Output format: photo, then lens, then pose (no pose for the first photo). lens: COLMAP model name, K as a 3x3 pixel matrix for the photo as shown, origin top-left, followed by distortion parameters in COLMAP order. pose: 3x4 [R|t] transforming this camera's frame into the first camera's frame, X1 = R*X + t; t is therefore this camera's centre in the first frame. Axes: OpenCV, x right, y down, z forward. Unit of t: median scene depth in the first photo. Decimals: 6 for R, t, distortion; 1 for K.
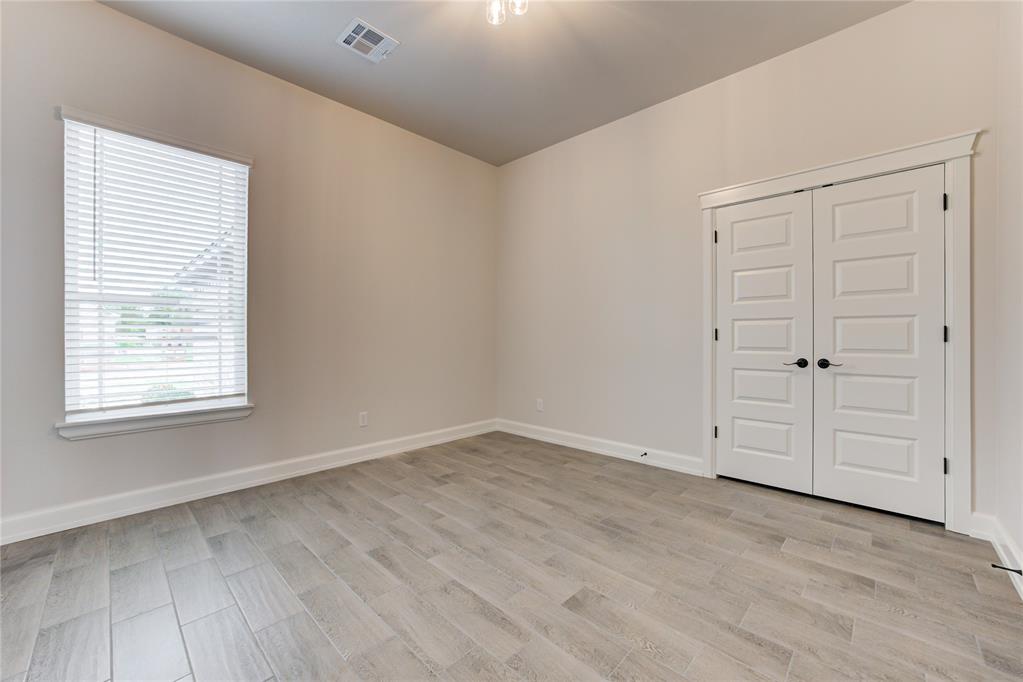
lens RADIAL K [[407.5, 0, 522.5], [0, 407.5, 339.2], [0, 0, 1]] dist [-0.011869, 0.000401]
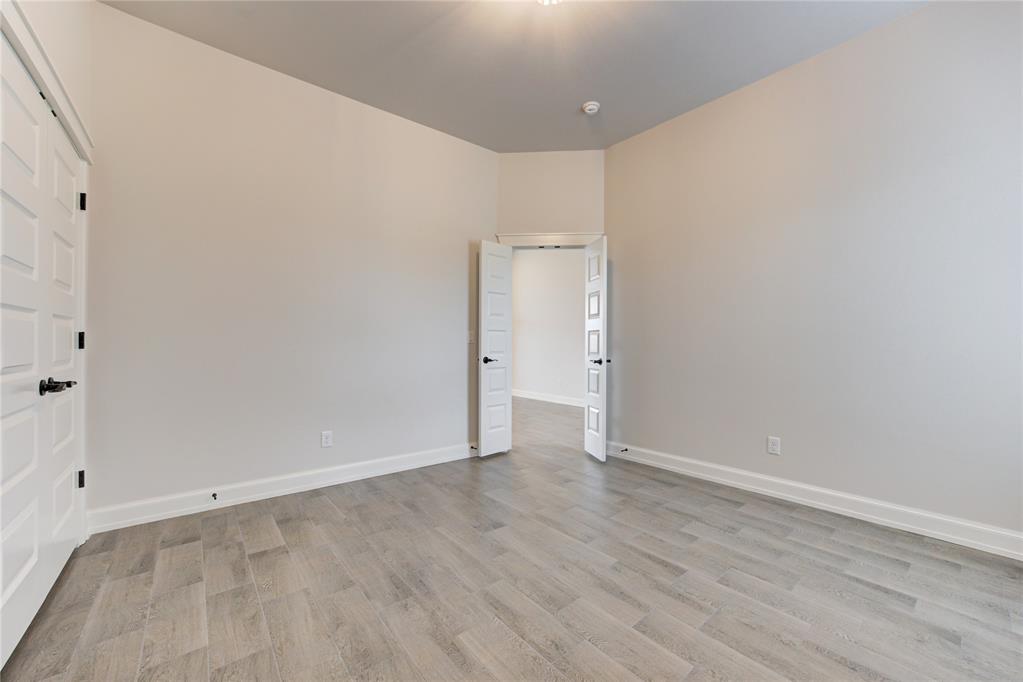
lens RADIAL K [[407.5, 0, 522.5], [0, 407.5, 339.2], [0, 0, 1]] dist [-0.011869, 0.000401]
pose [[-0.993170, 0.001060, 0.116669, -0.105247], [0.000162, 0.999970, -0.007704, -0.011645], [-0.116673, -0.007633, -0.993141, 1.901870]]
